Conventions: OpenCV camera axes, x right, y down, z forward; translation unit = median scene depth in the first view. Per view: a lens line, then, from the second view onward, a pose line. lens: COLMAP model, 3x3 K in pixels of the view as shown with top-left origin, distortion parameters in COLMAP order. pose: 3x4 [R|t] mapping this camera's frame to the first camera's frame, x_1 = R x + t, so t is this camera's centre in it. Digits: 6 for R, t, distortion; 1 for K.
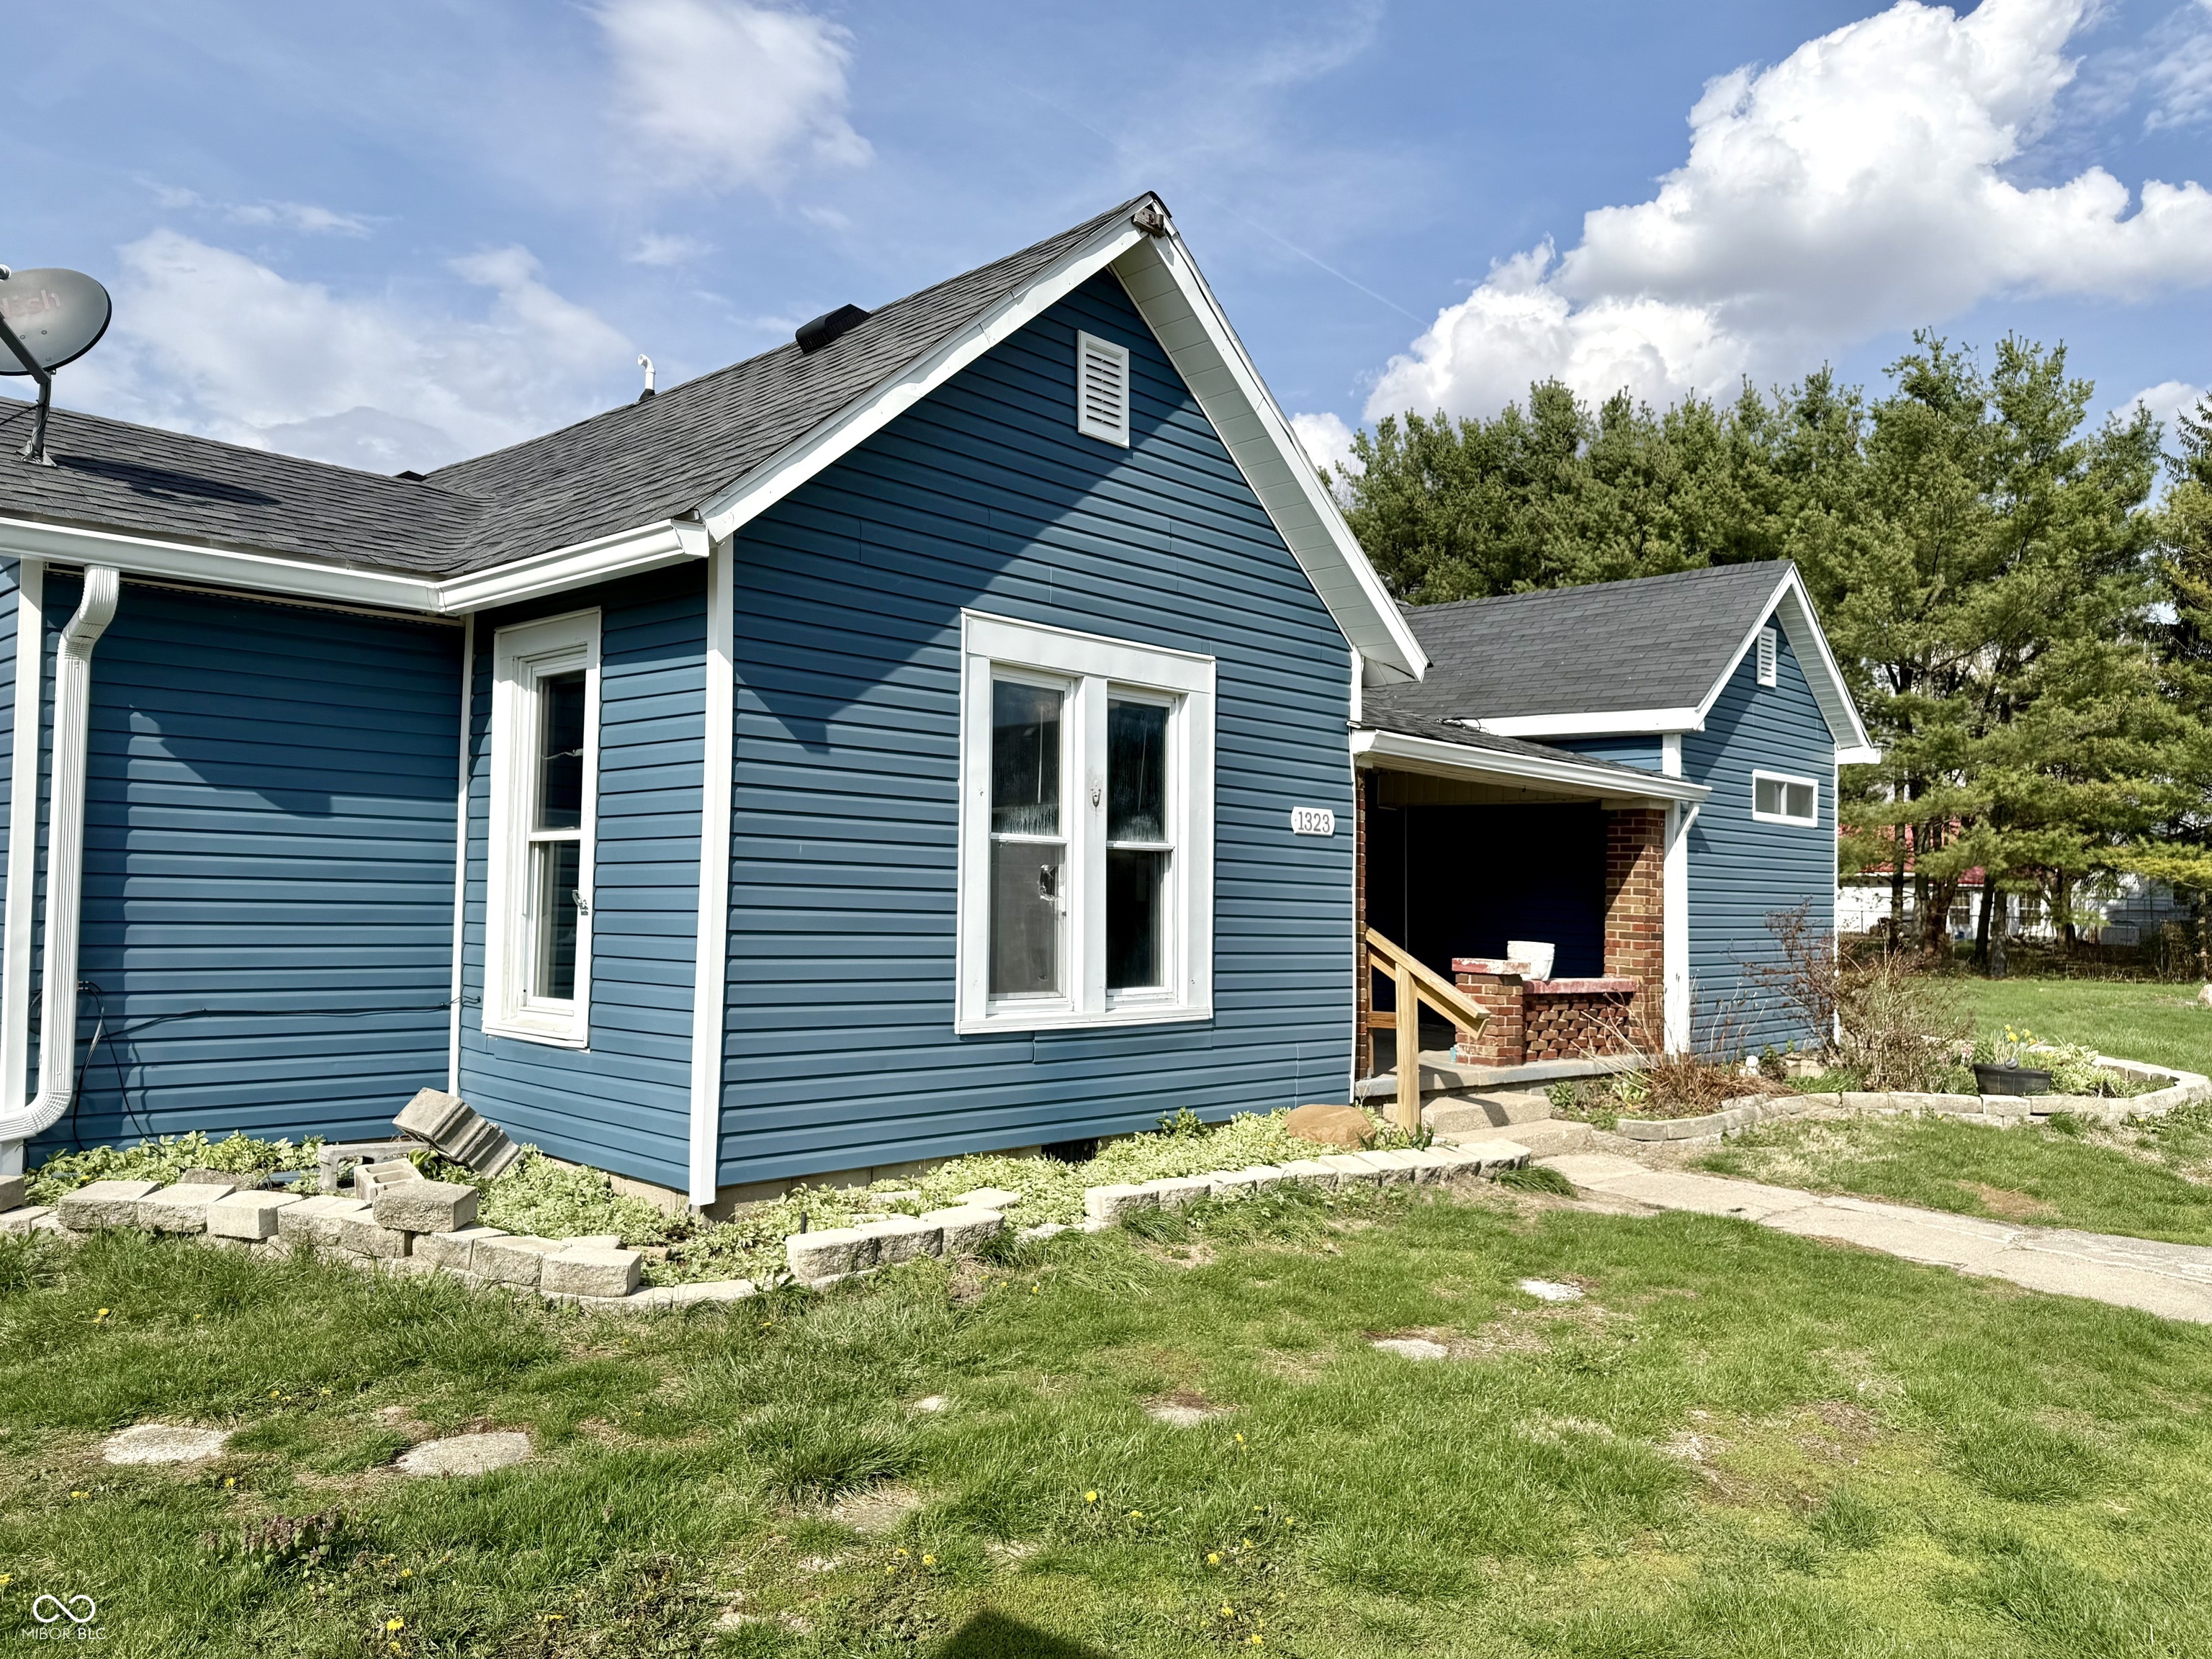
lens RADIAL K [[1590.1, 0, 1112.5], [0, 1590.1, 860.7], [0, 0, 1]] dist [0.152624, -0.284925]
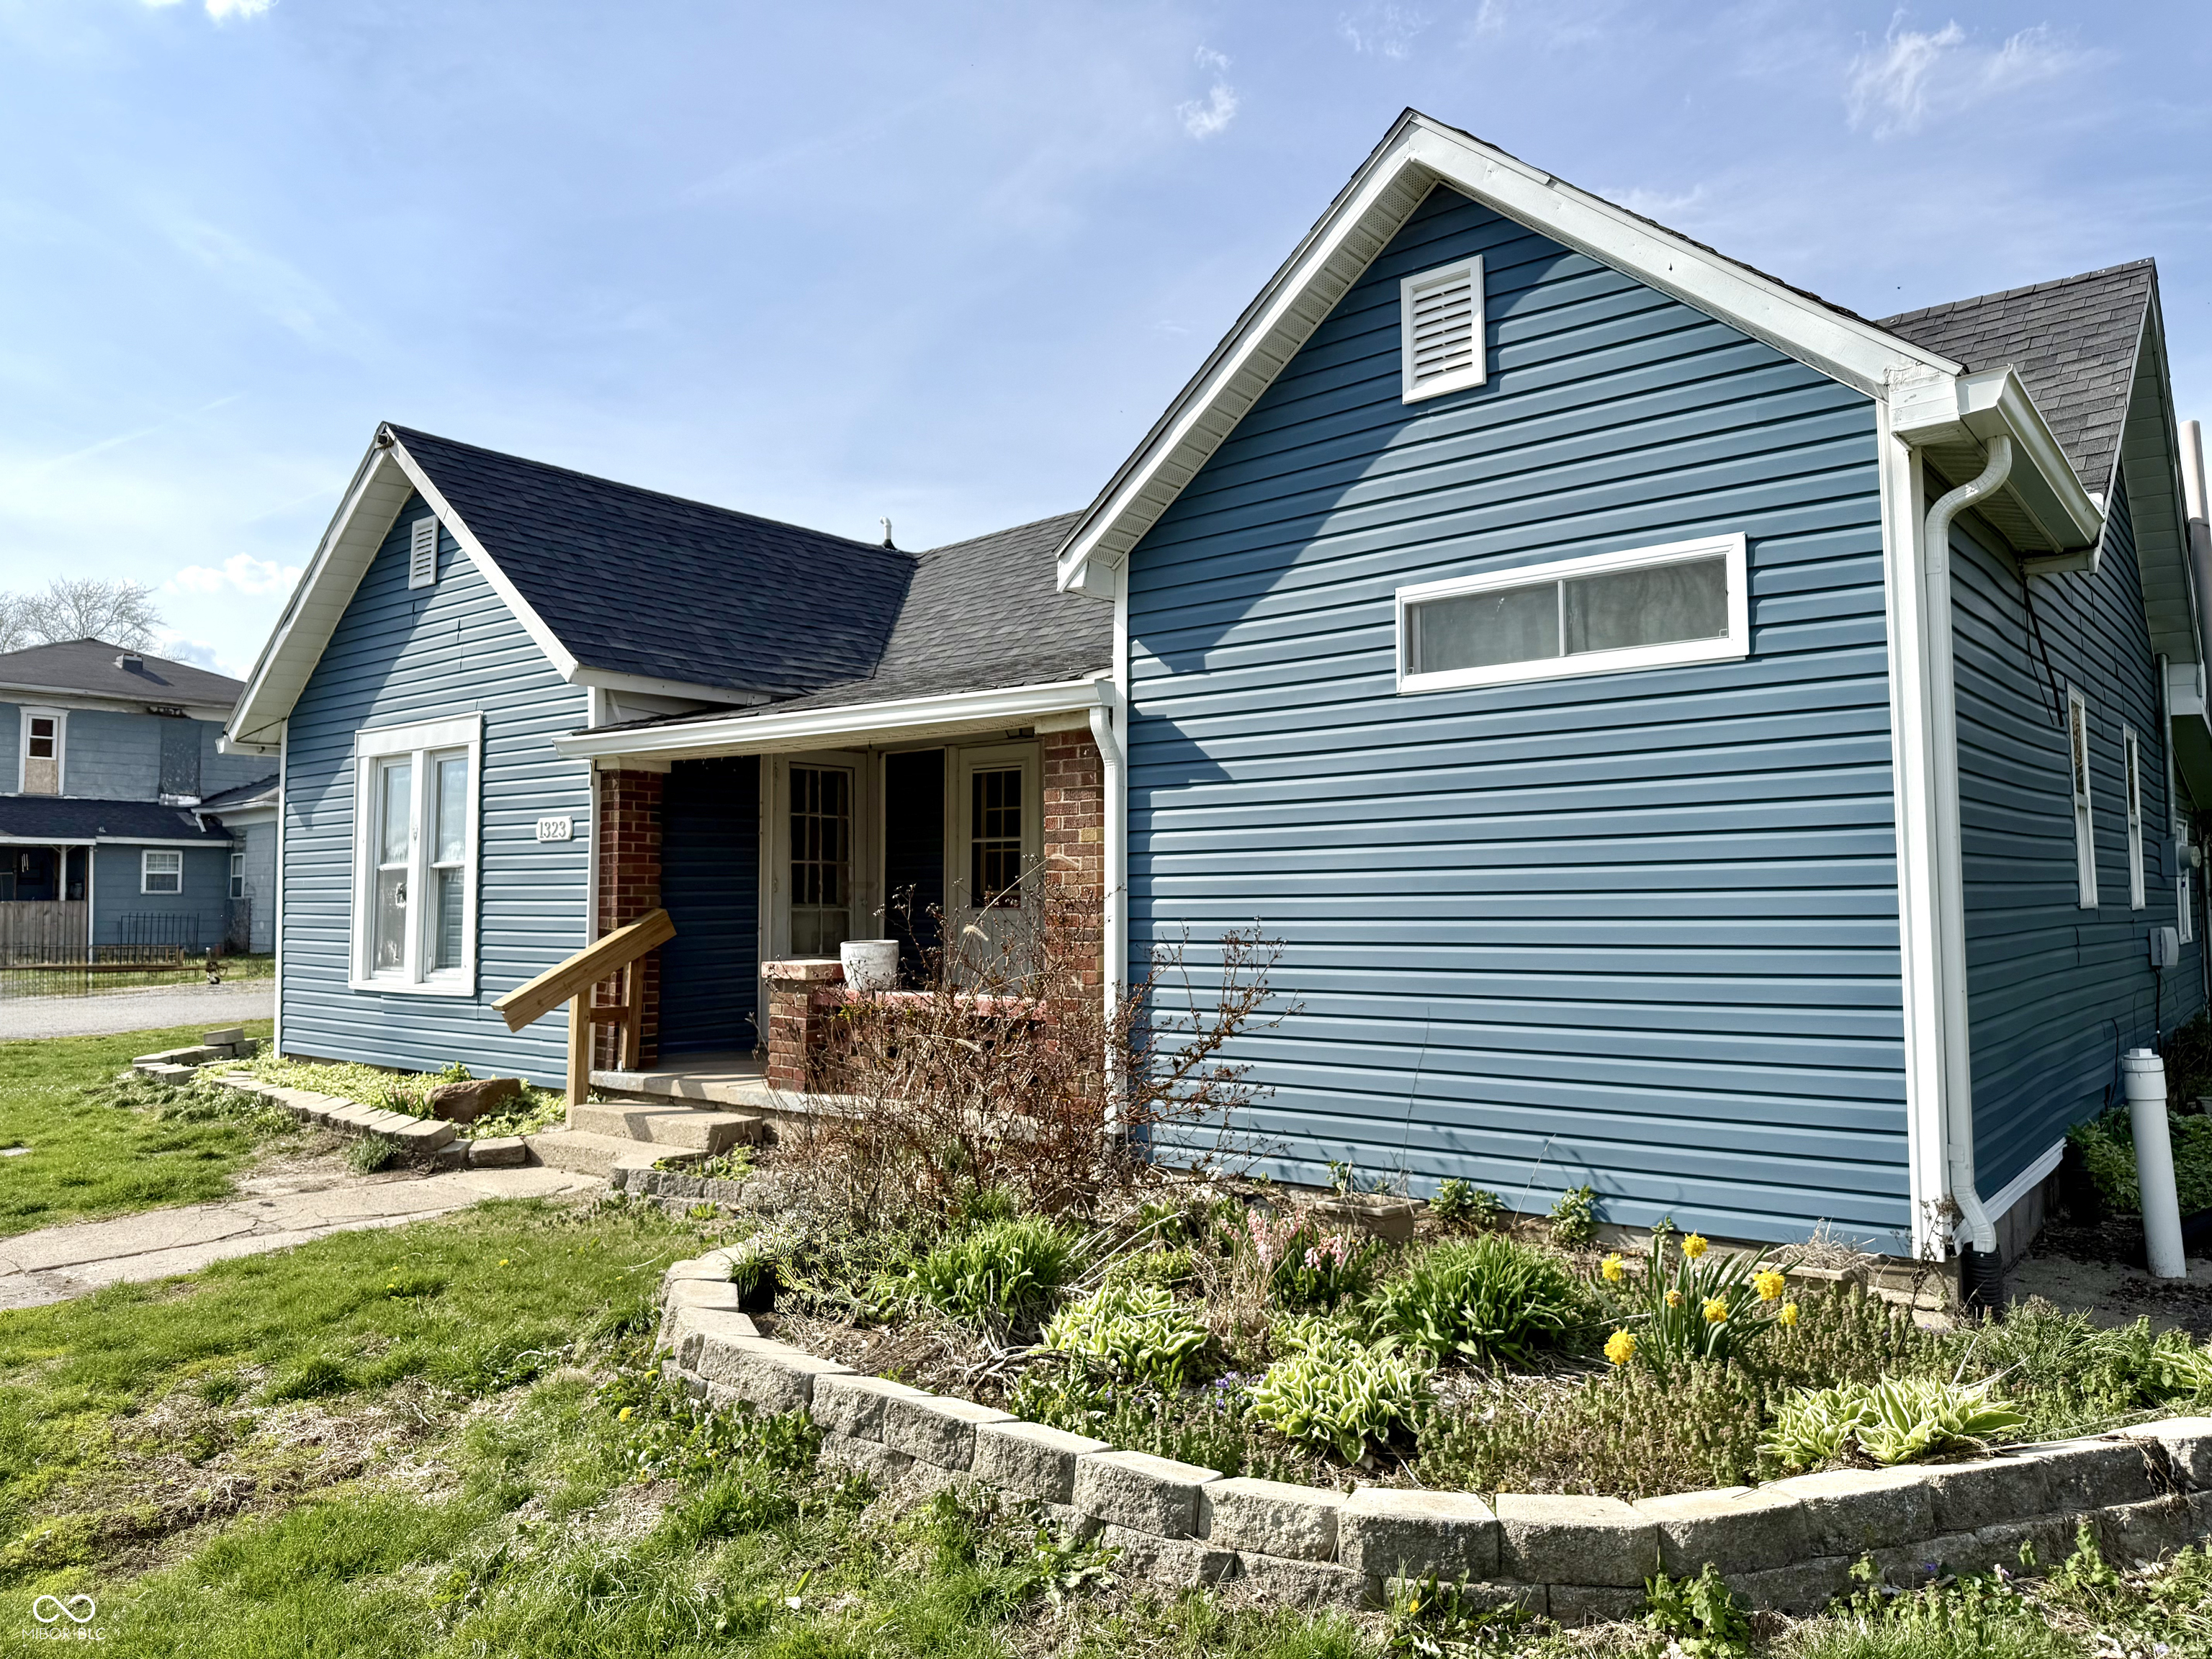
lens RADIAL K [[1541.2, 0, 1118.7], [0, 1541.2, 838.5], [0, 0, 1]] dist [0.080927, -0.123364]
pose [[0.102024, -0.067623, -0.992481, 1.330334], [0.036863, 0.997259, -0.064159, 0.070505], [0.994099, -0.030040, 0.104237, 1.367738]]
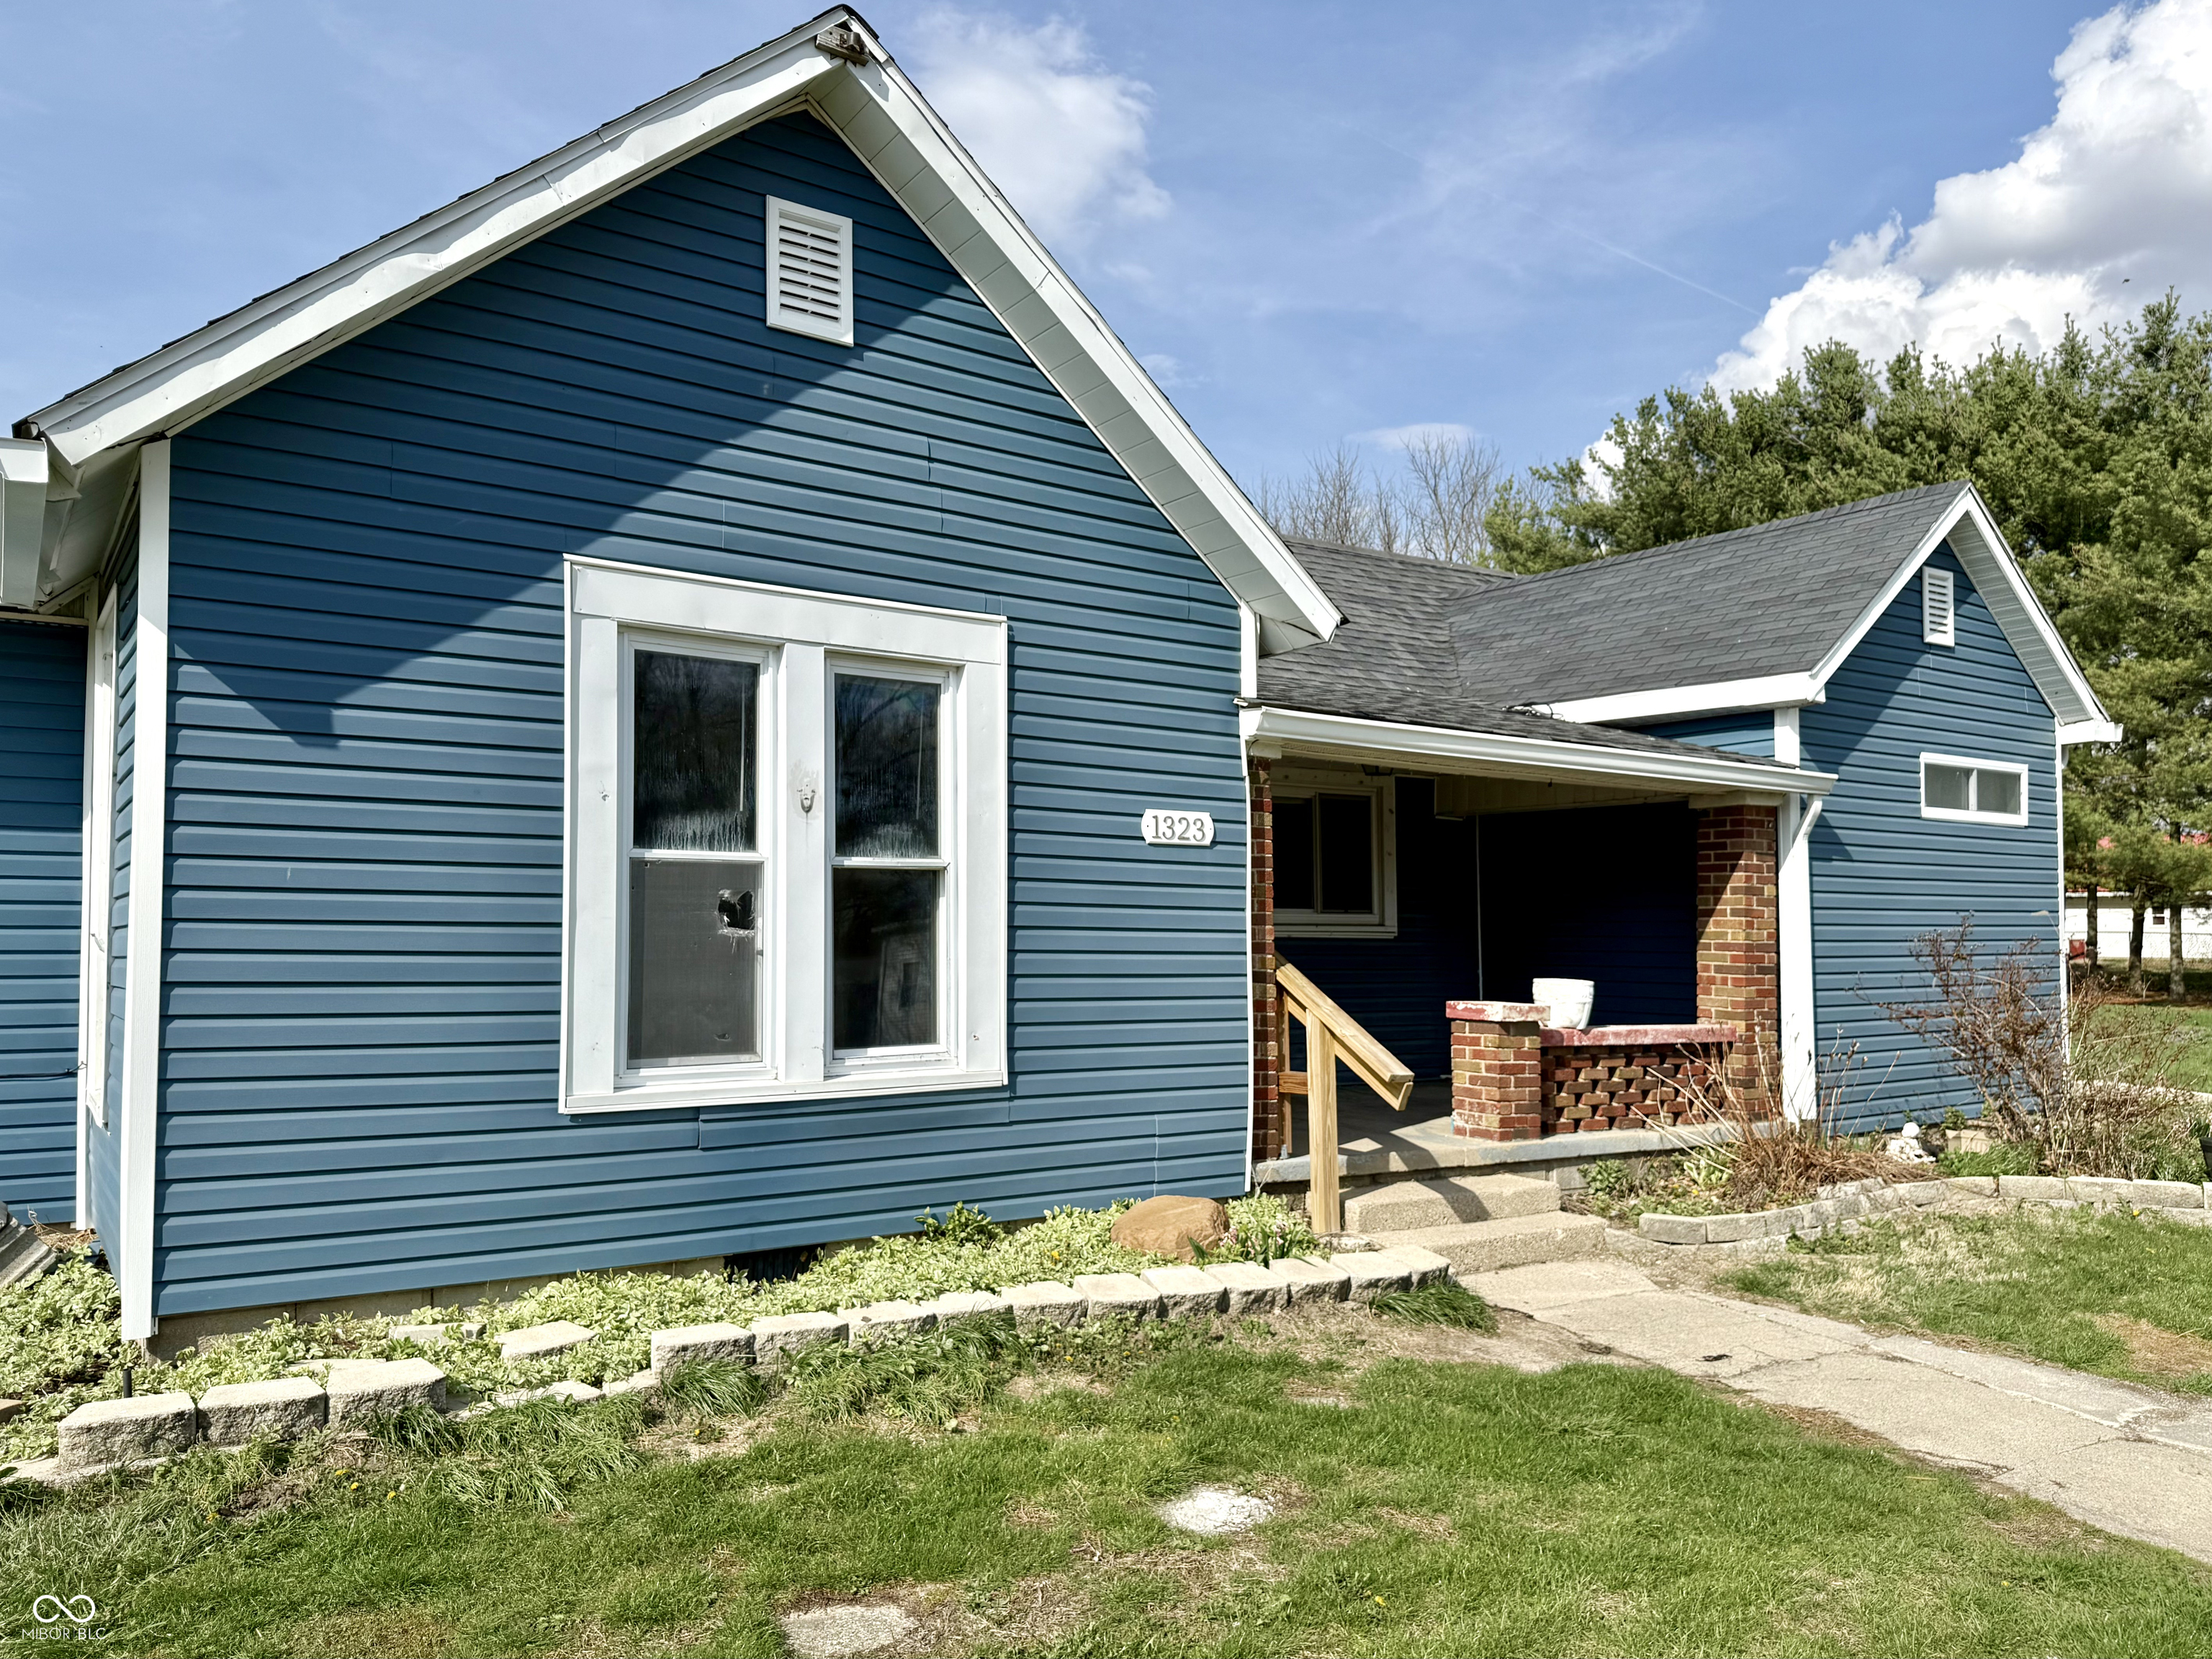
lens RADIAL K [[1603.5, 0, 1100.1], [0, 1603.5, 904.2], [0, 0, 1]] dist [0.075028, -0.112142]
pose [[0.979287, -0.022519, -0.201221, 0.261204], [0.022721, 0.999741, -0.001308, 0.013218], [0.201198, -0.003291, 0.979545, 0.249466]]
